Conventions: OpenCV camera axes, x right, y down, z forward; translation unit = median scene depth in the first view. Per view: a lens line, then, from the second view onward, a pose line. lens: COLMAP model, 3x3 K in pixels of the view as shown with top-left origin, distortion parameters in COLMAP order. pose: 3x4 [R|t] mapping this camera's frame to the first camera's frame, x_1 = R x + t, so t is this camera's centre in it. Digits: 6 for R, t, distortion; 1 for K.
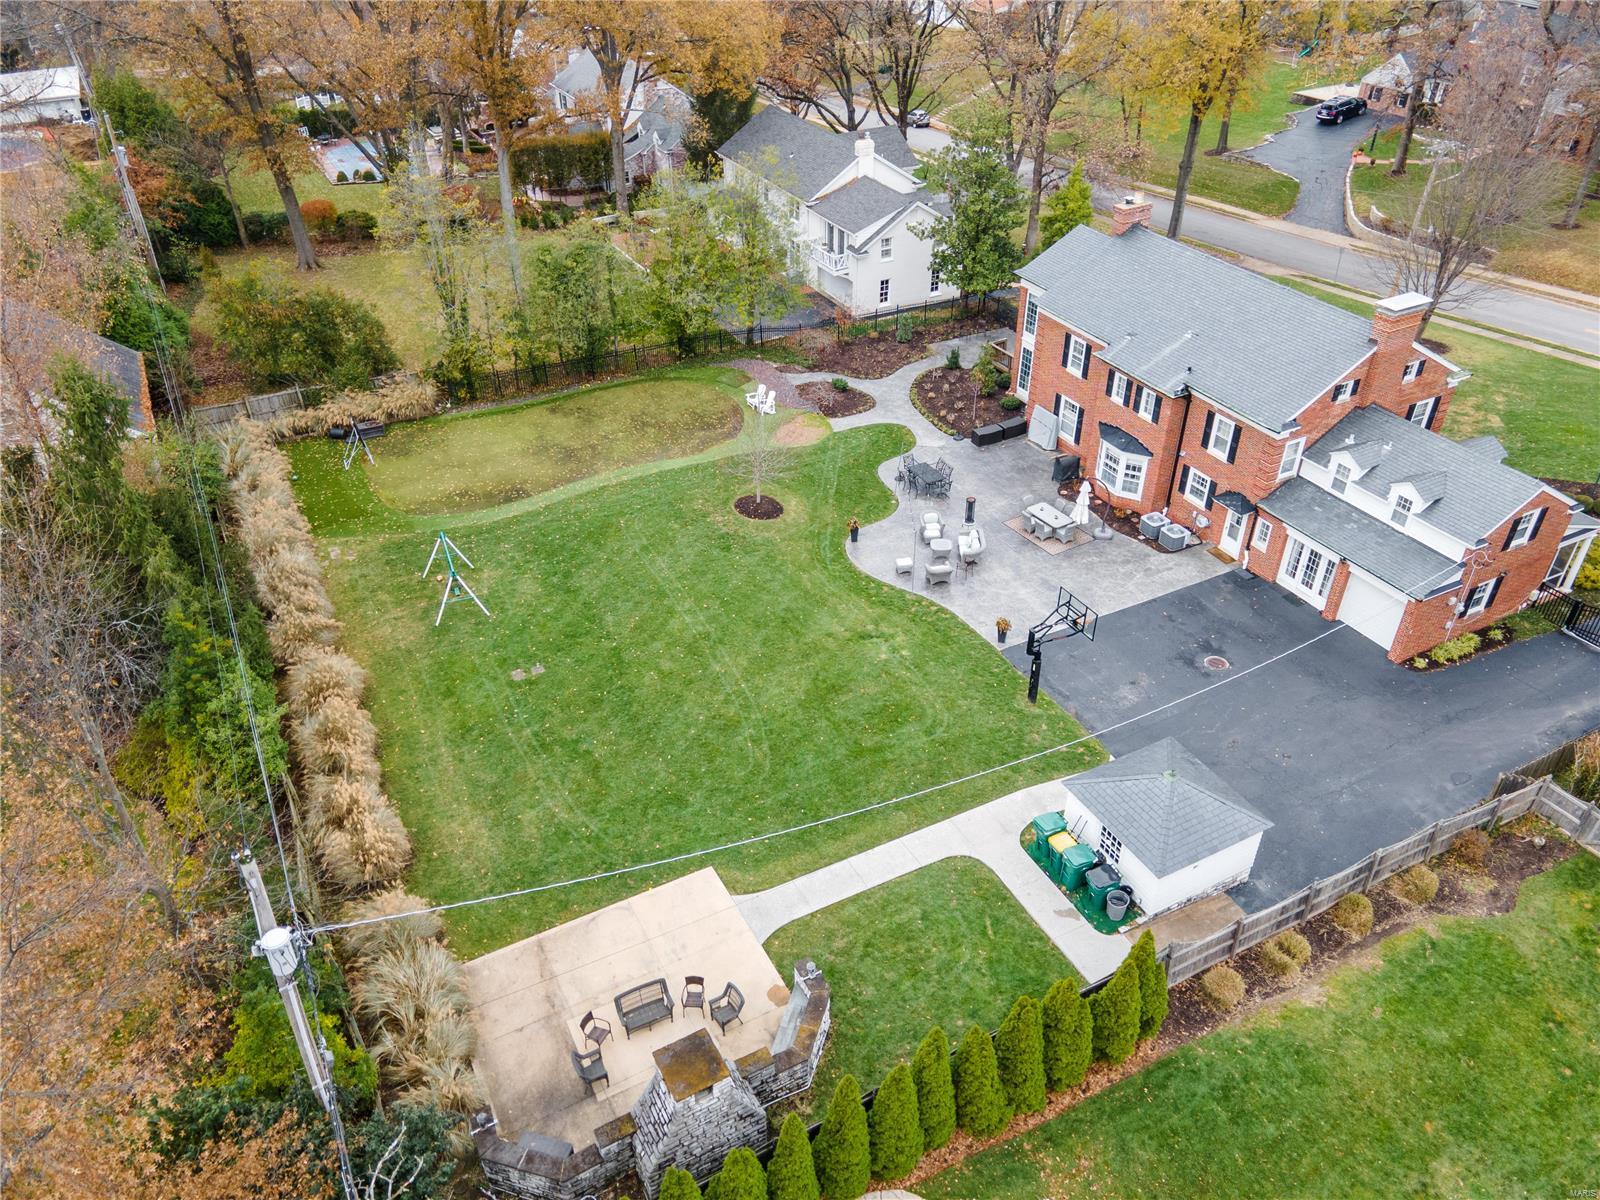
lens RADIAL K [[1143.4, 0, 804.3], [0, 1143.4, 598.5], [0, 0, 1]] dist [0.045389, 0.005193]
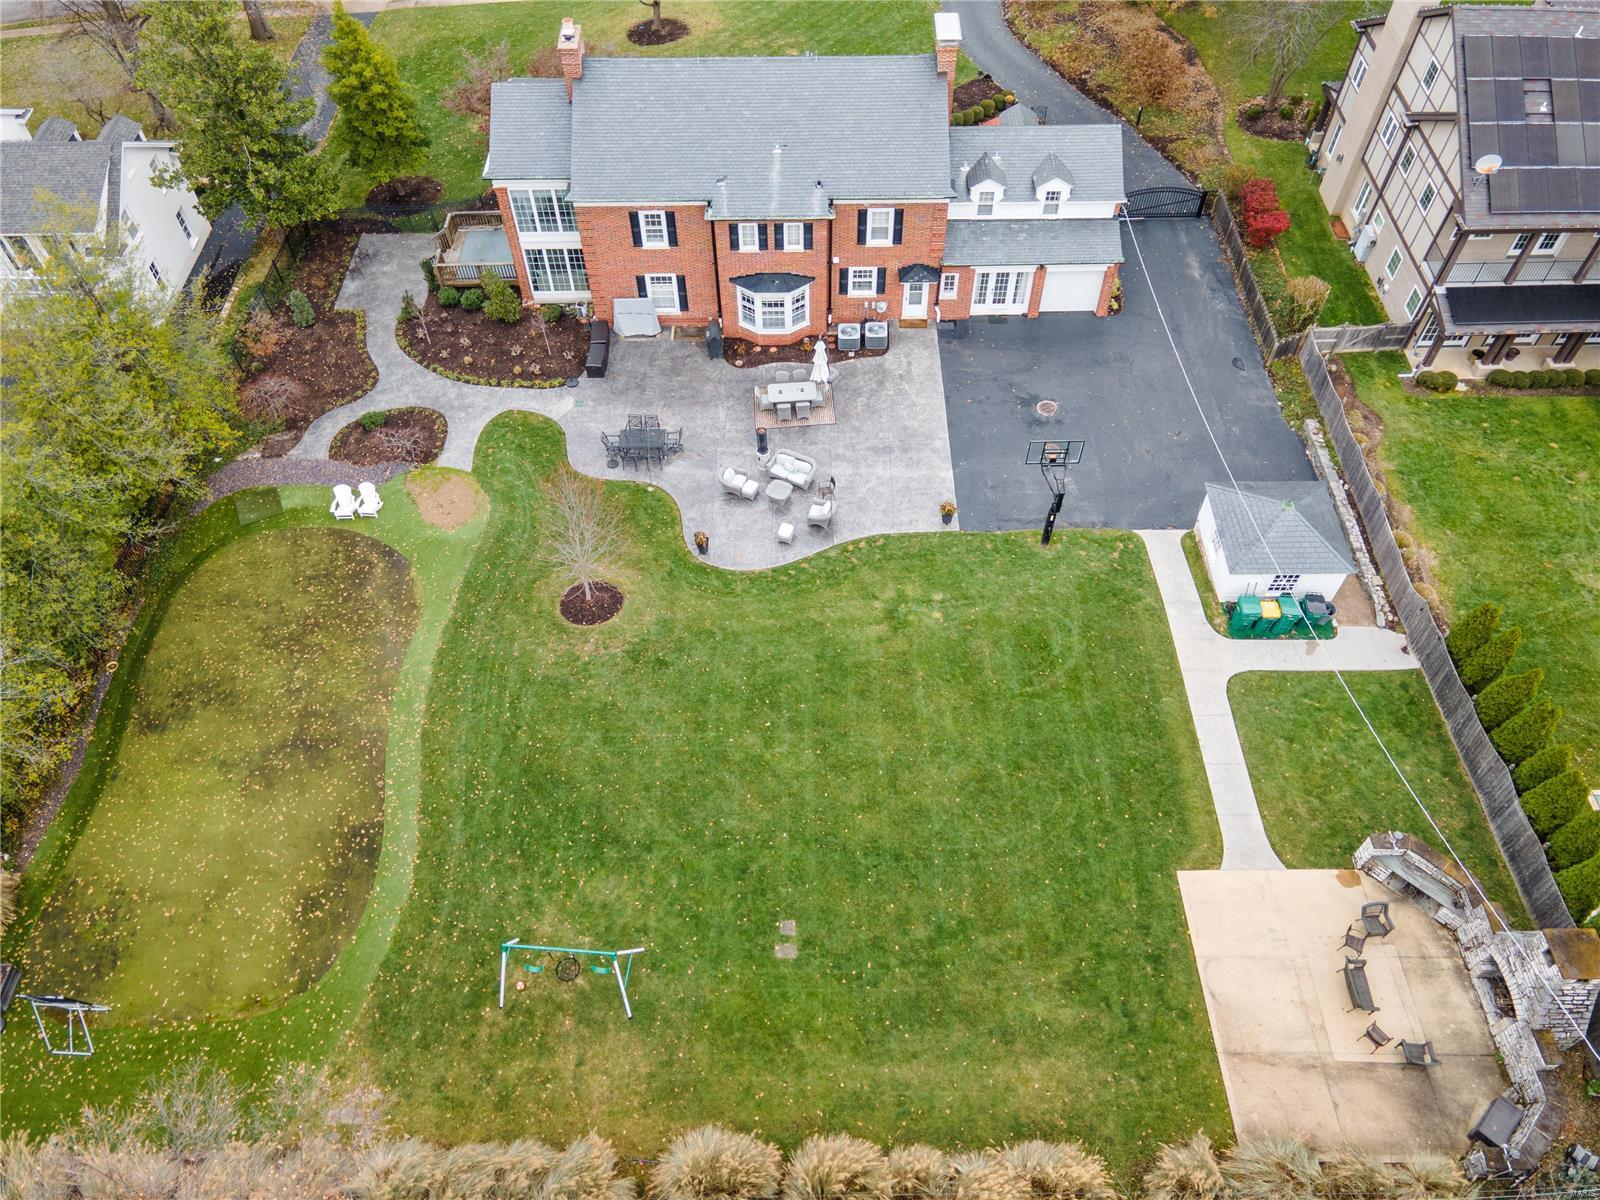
lens RADIAL K [[1143.4, 0, 800.8], [0, 1143.4, 605.3], [0, 0, 1]] dist [0.045389, 0.005193]
pose [[0.474671, -0.707138, 0.524064, -0.414472], [0.525692, 0.705323, 0.475571, -0.404750], [-0.705928, 0.049756, 0.706534, 0.341305]]
